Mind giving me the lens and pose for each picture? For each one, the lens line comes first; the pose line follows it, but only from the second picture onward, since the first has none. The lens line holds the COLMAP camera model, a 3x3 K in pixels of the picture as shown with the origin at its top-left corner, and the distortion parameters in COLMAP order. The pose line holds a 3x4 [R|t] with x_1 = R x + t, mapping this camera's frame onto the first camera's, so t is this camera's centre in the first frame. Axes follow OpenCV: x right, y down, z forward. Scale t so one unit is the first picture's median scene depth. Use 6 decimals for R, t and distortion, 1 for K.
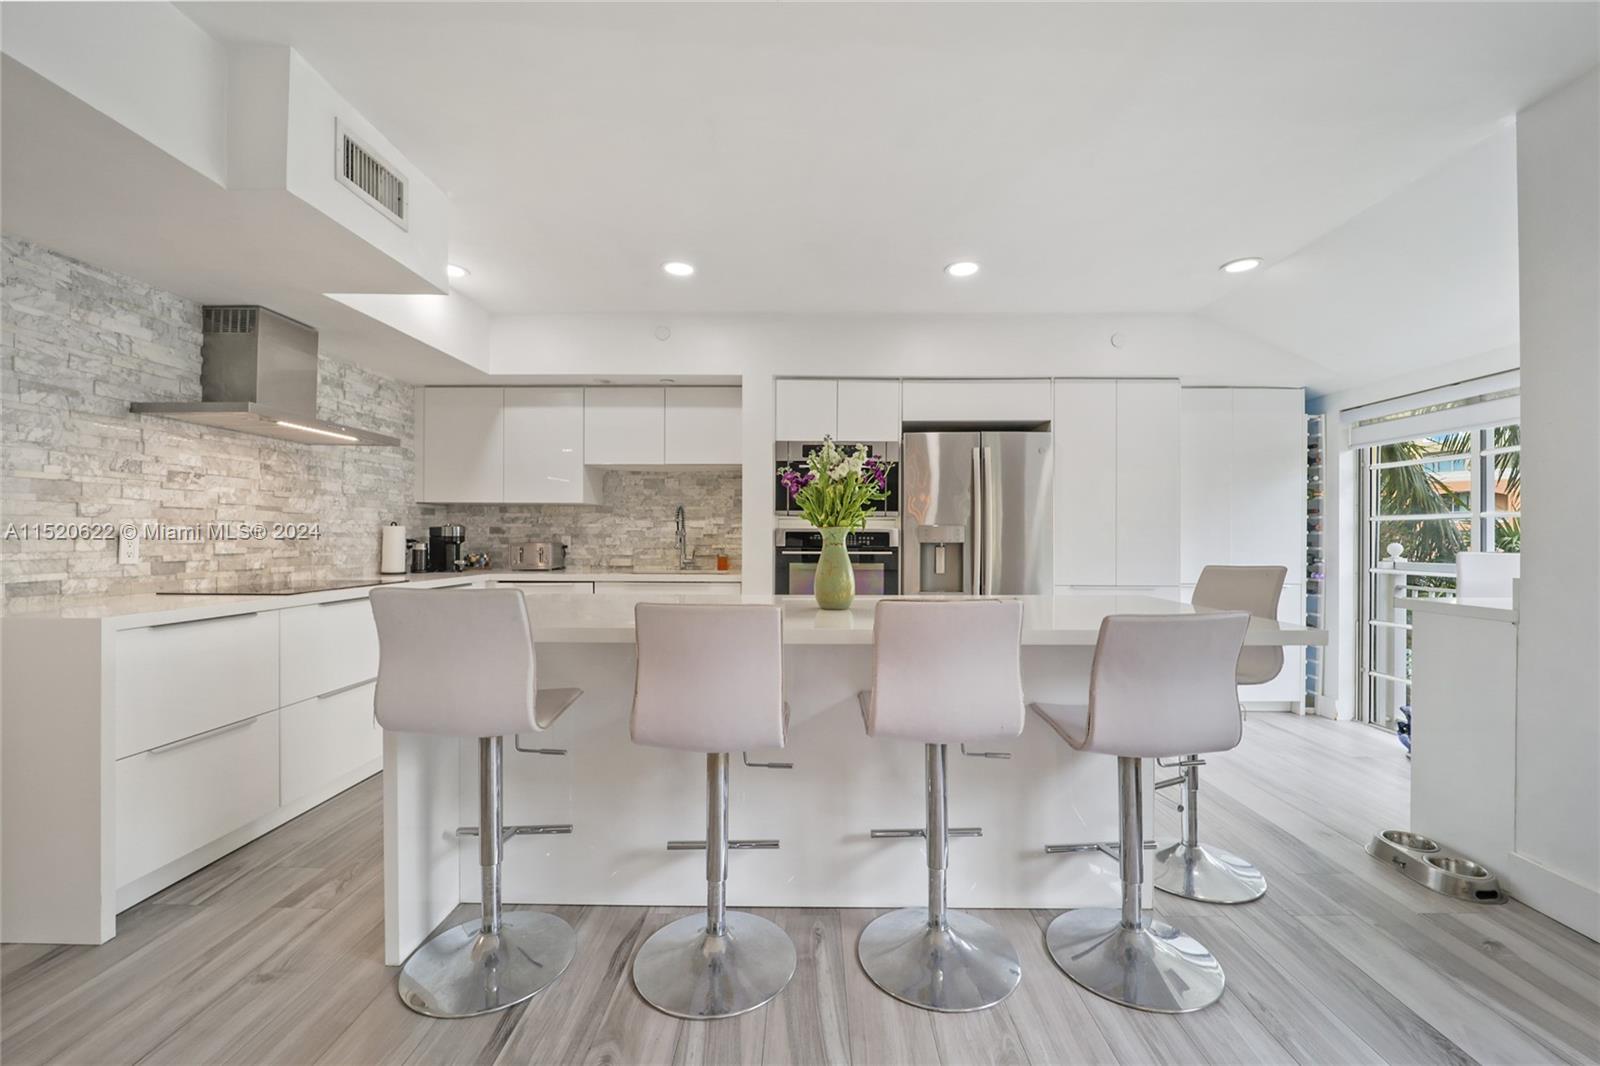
lens RADIAL K [[649.4, 0, 794.4], [0, 649.4, 535.2], [0, 0, 1]] dist [-0.012226, -0.000503]
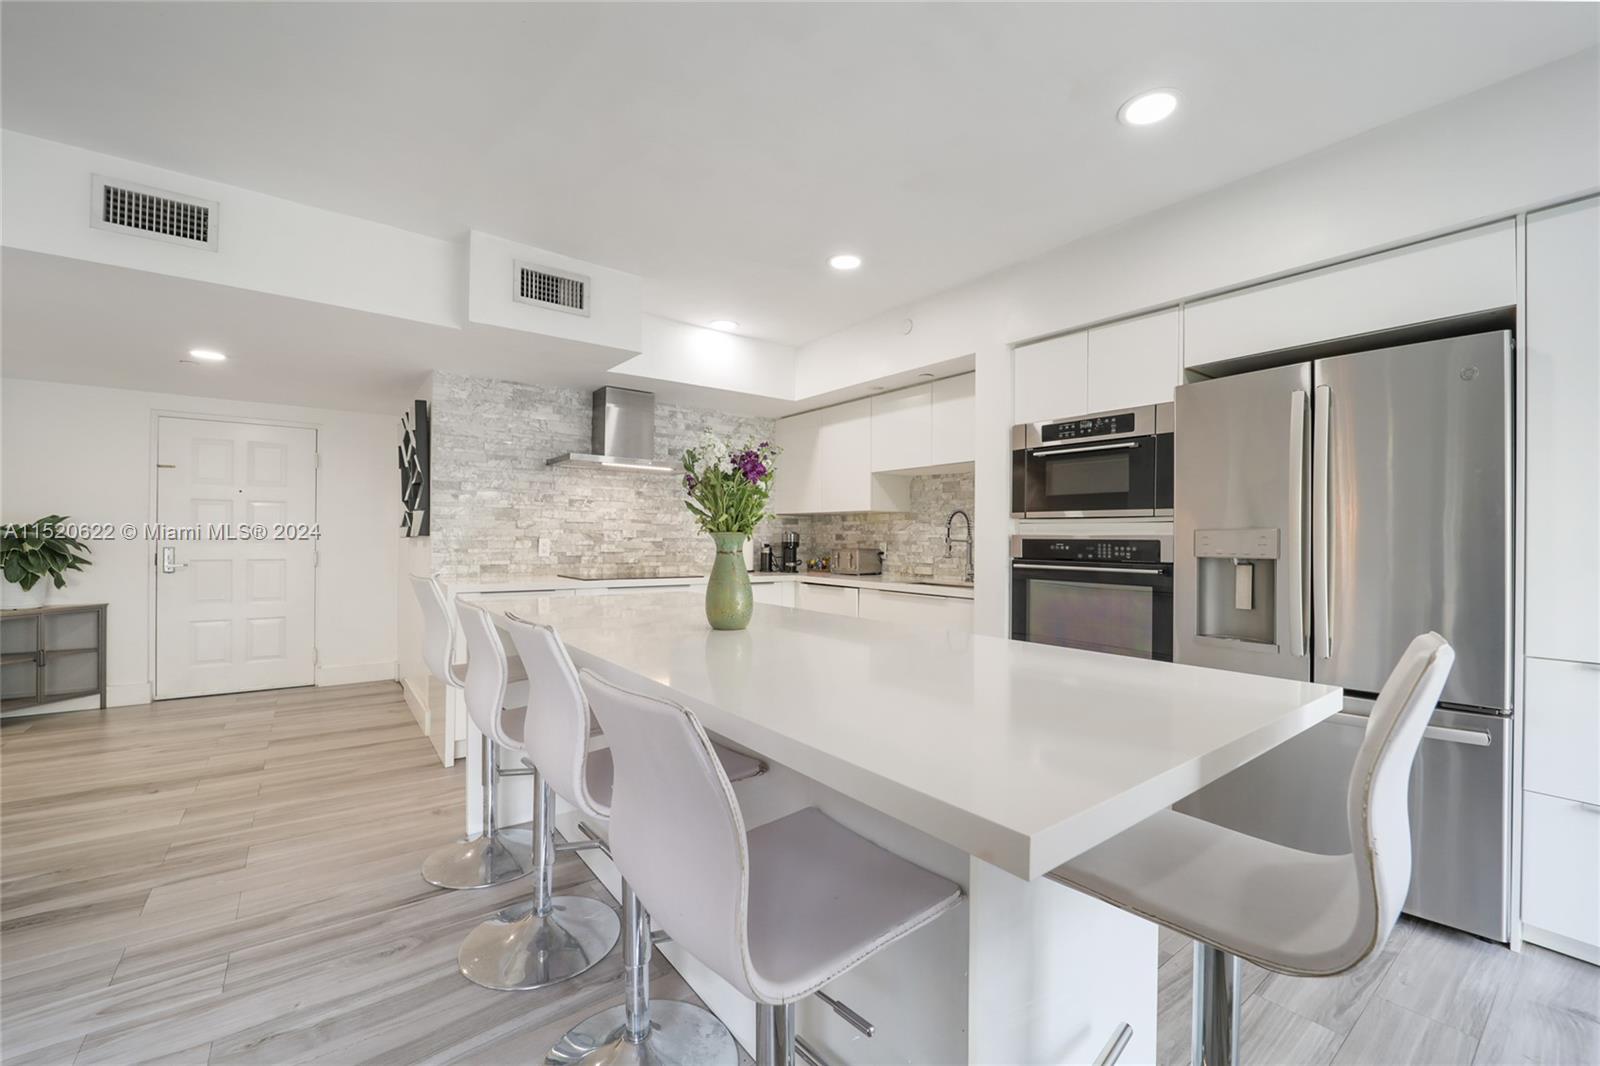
lens RADIAL K [[649.4, 0, 794.4], [0, 649.4, 535.2], [0, 0, 1]] dist [-0.012226, -0.000503]
pose [[0.615708, -0.001700, -0.787973, 0.437728], [-0.007816, 0.999935, -0.008265, -0.001407], [0.787936, 0.011247, 0.615654, 0.298648]]
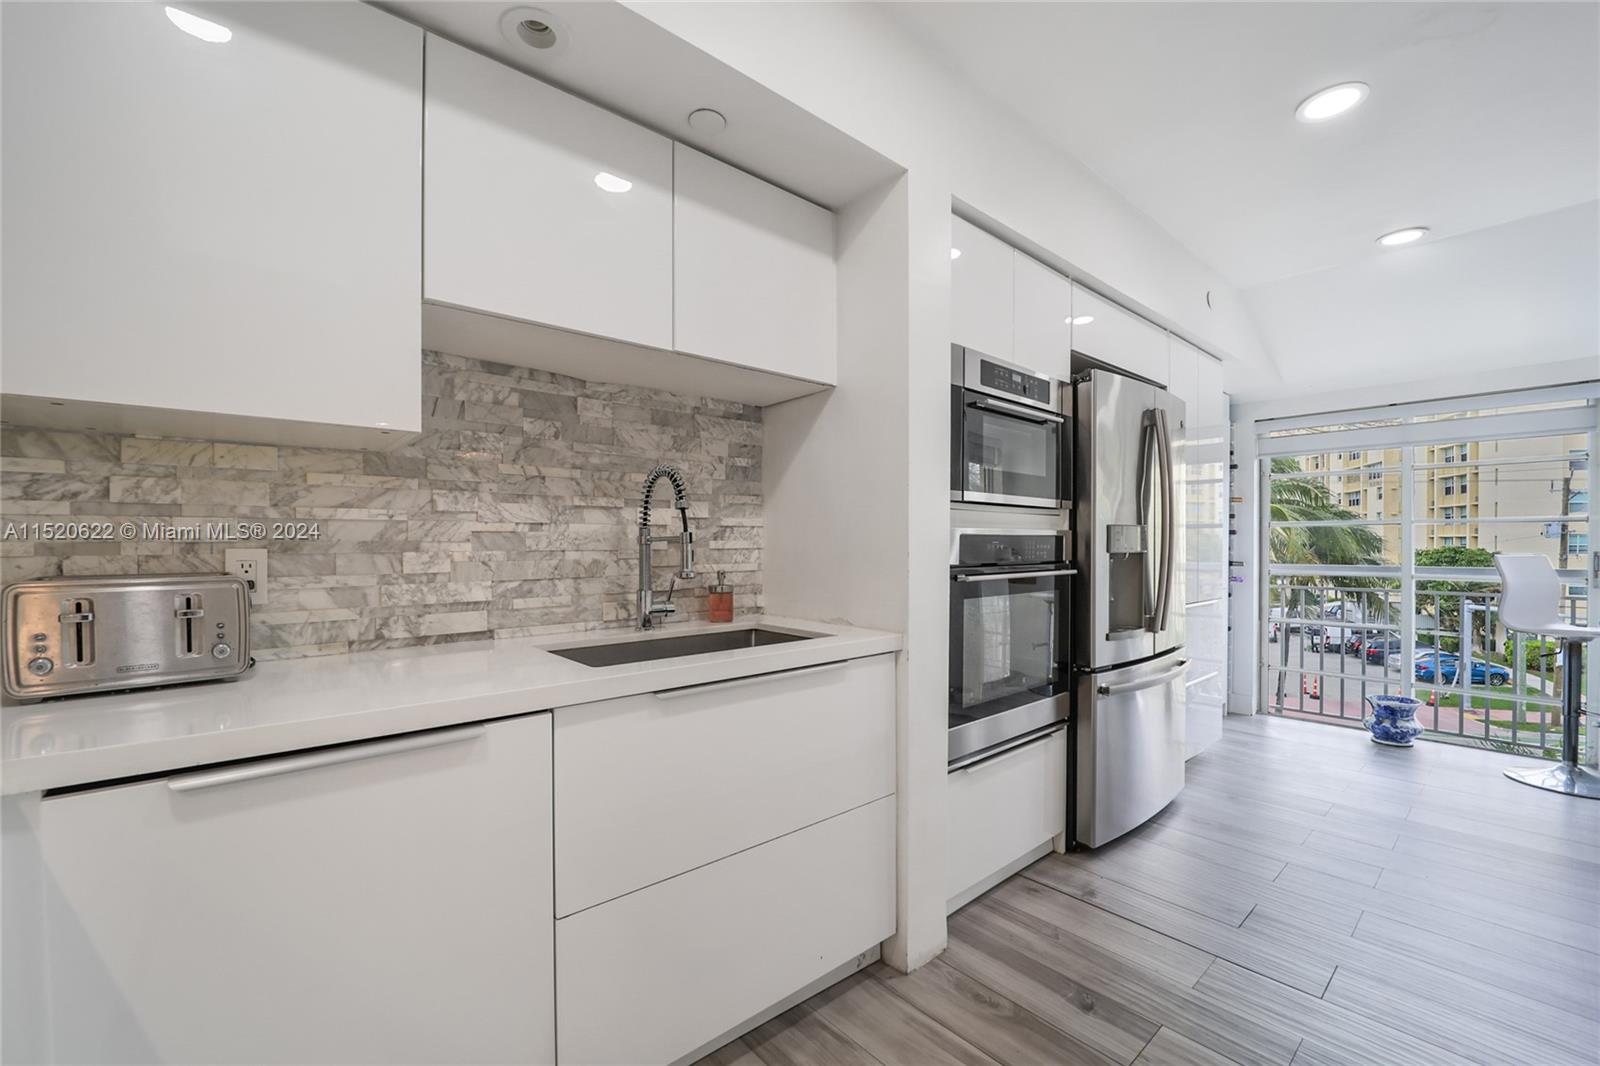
lens RADIAL K [[666.0, 0, 801.2], [0, 666.0, 549.8], [0, 0, 1]] dist [-0.011516, -0.000159]
pose [[0.730927, -0.011923, 0.682351, -0.436019], [0.004826, 0.999913, 0.012302, -0.000718], [-0.682438, -0.005699, 0.730921, 0.723975]]
